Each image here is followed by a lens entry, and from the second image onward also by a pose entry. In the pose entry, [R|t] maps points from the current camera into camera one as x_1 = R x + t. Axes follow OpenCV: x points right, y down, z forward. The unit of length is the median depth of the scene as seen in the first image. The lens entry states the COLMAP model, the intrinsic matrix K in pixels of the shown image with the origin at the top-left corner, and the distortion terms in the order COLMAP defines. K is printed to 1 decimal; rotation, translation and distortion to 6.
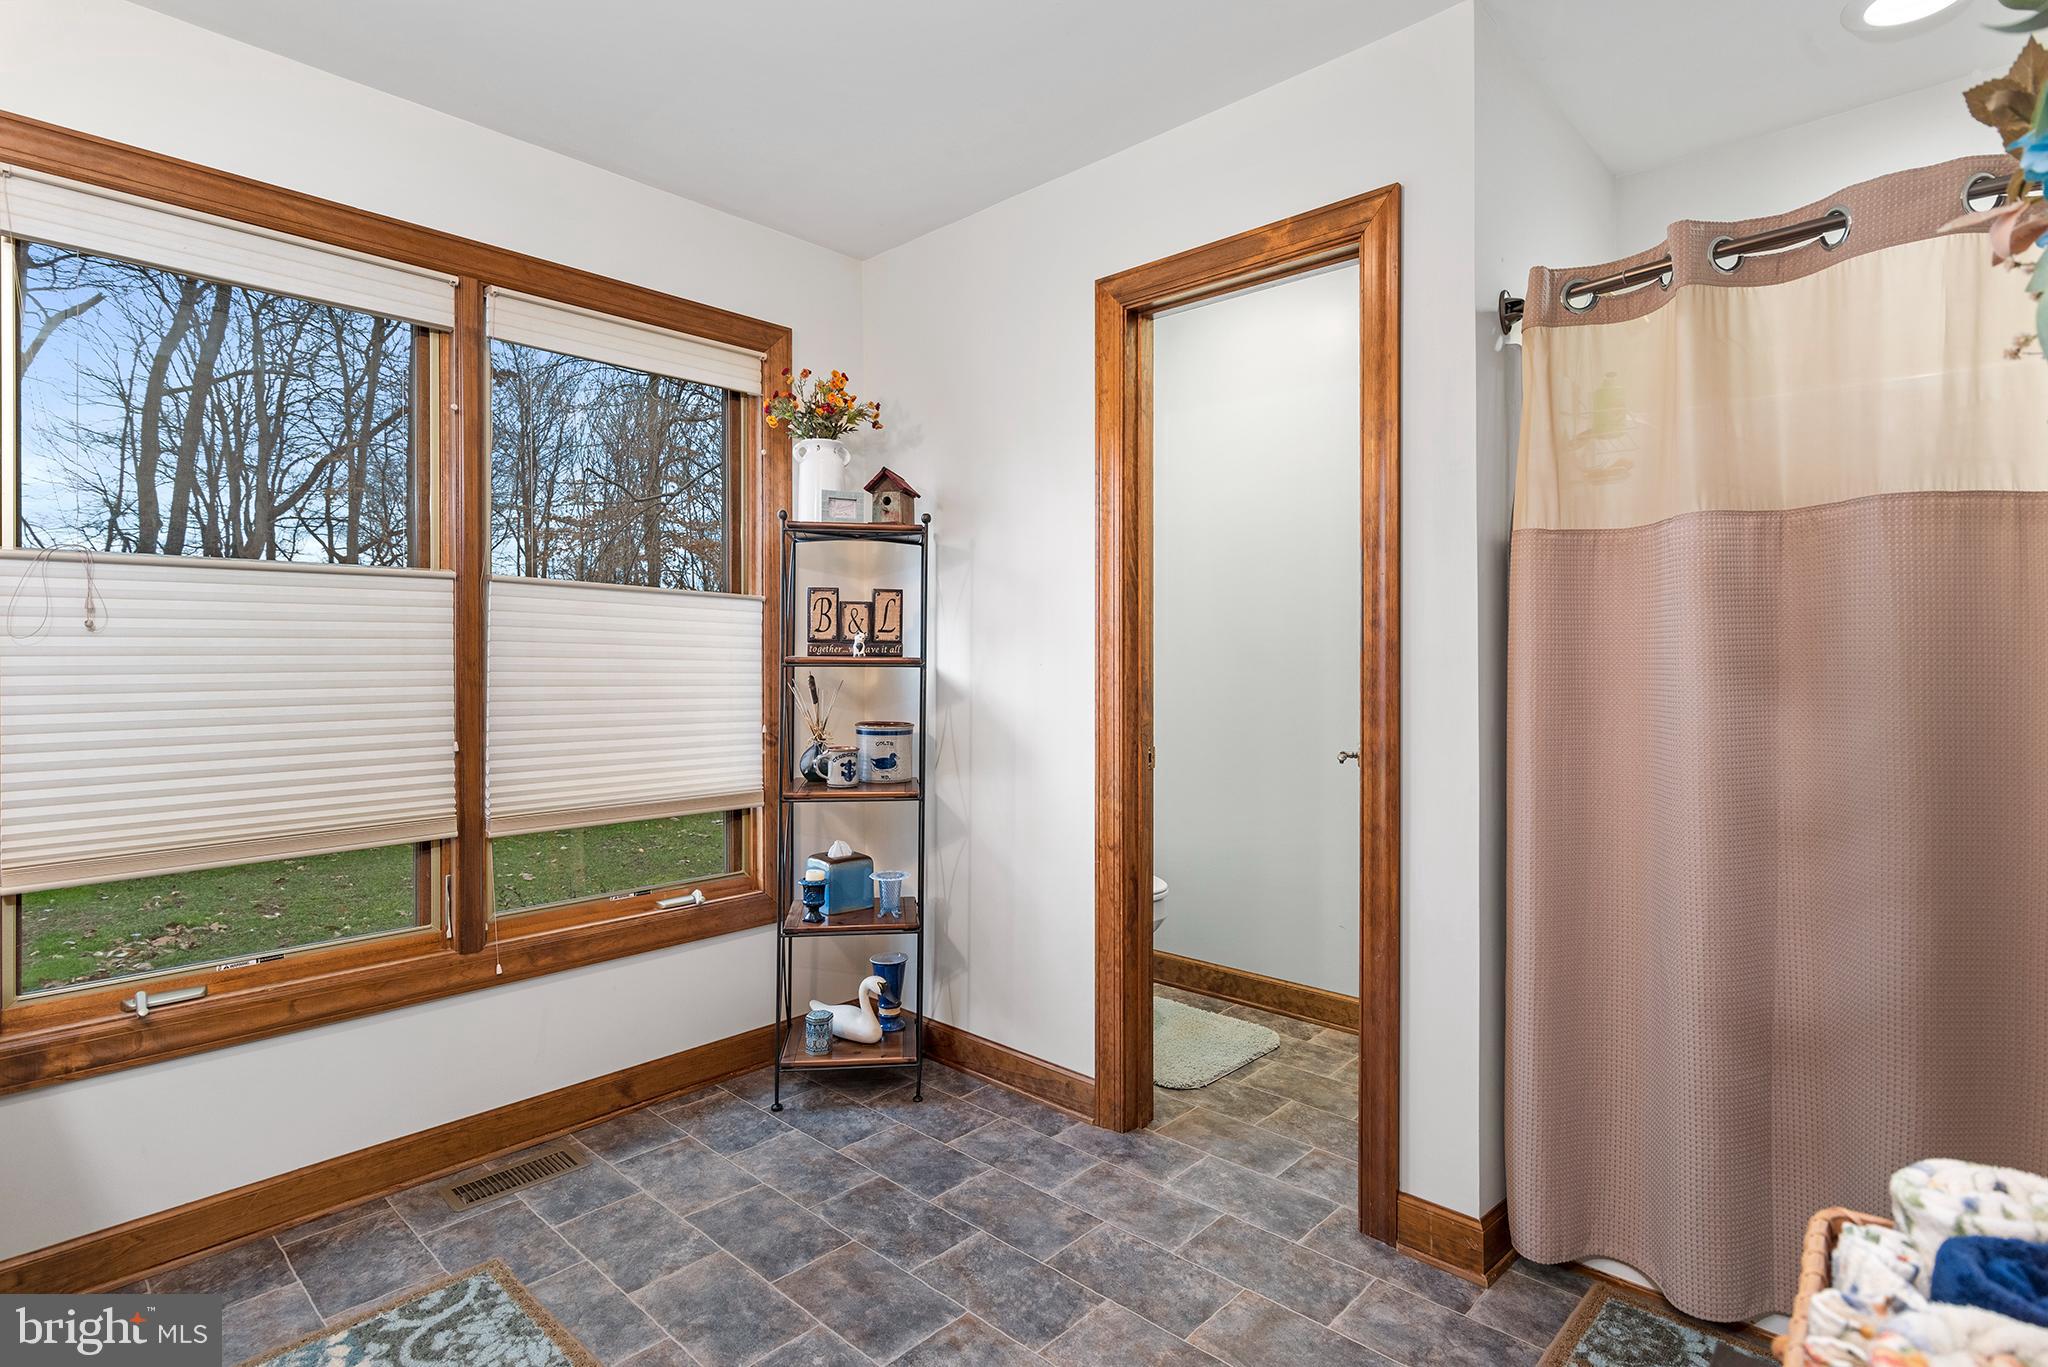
lens RADIAL K [[1002.9, 0, 1024.7], [0, 1002.9, 667.4], [0, 0, 1]] dist [0.008112, -0.000480]
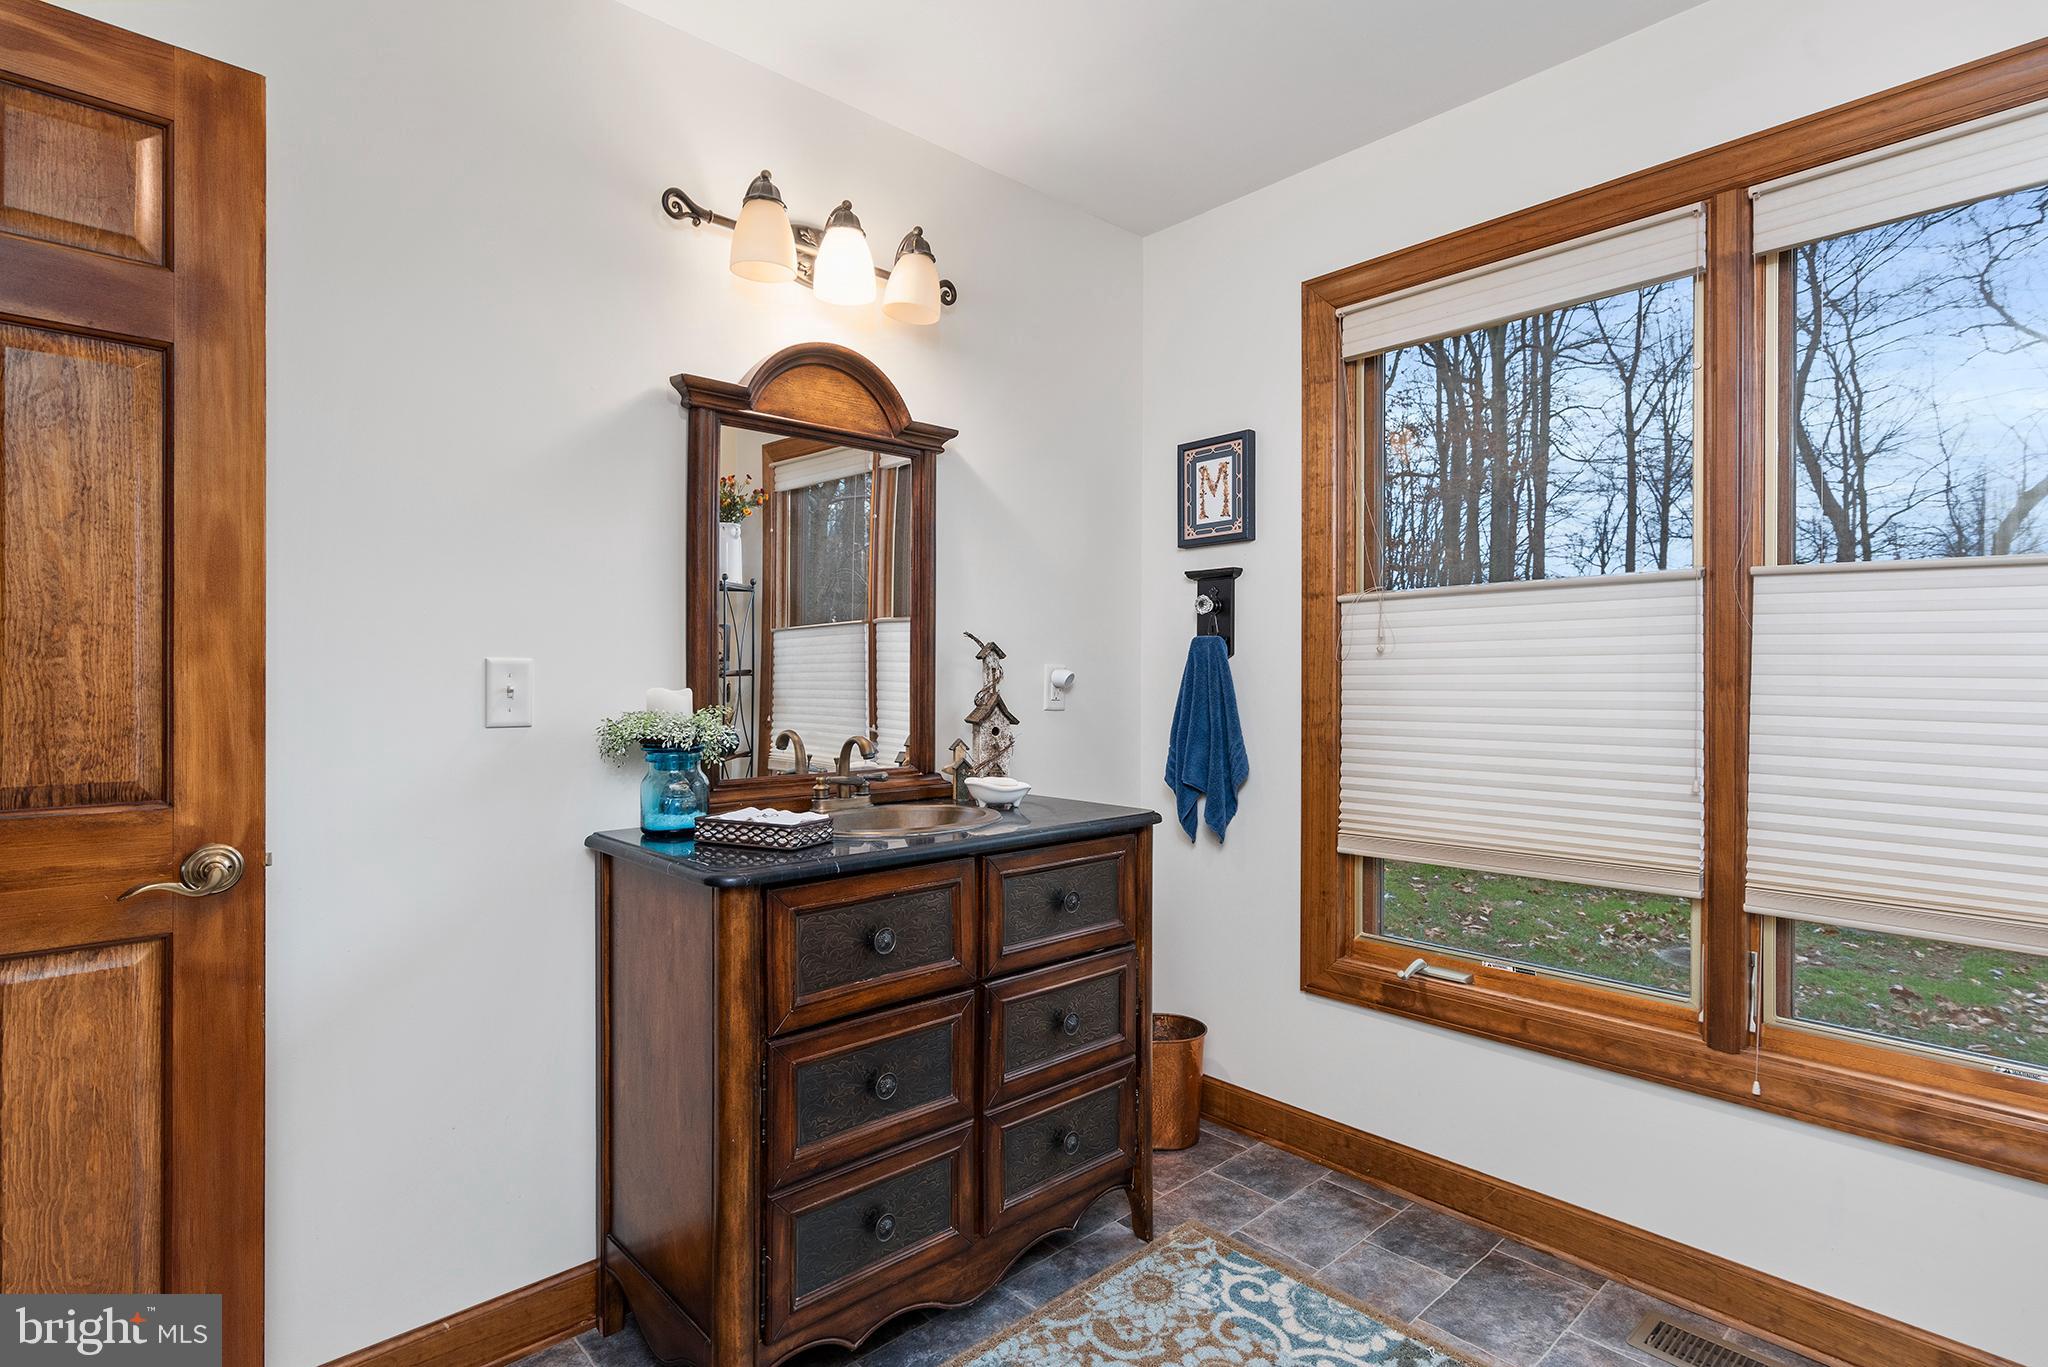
lens RADIAL K [[1002.9, 0, 1024.0], [0, 1002.9, 687.8], [0, 0, 1]] dist [0.008112, -0.000480]
pose [[-0.061394, 0.009413, -0.998069, 0.278537], [-0.009118, 0.999909, 0.009992, -0.003549], [0.998072, 0.009714, -0.061302, 0.519645]]
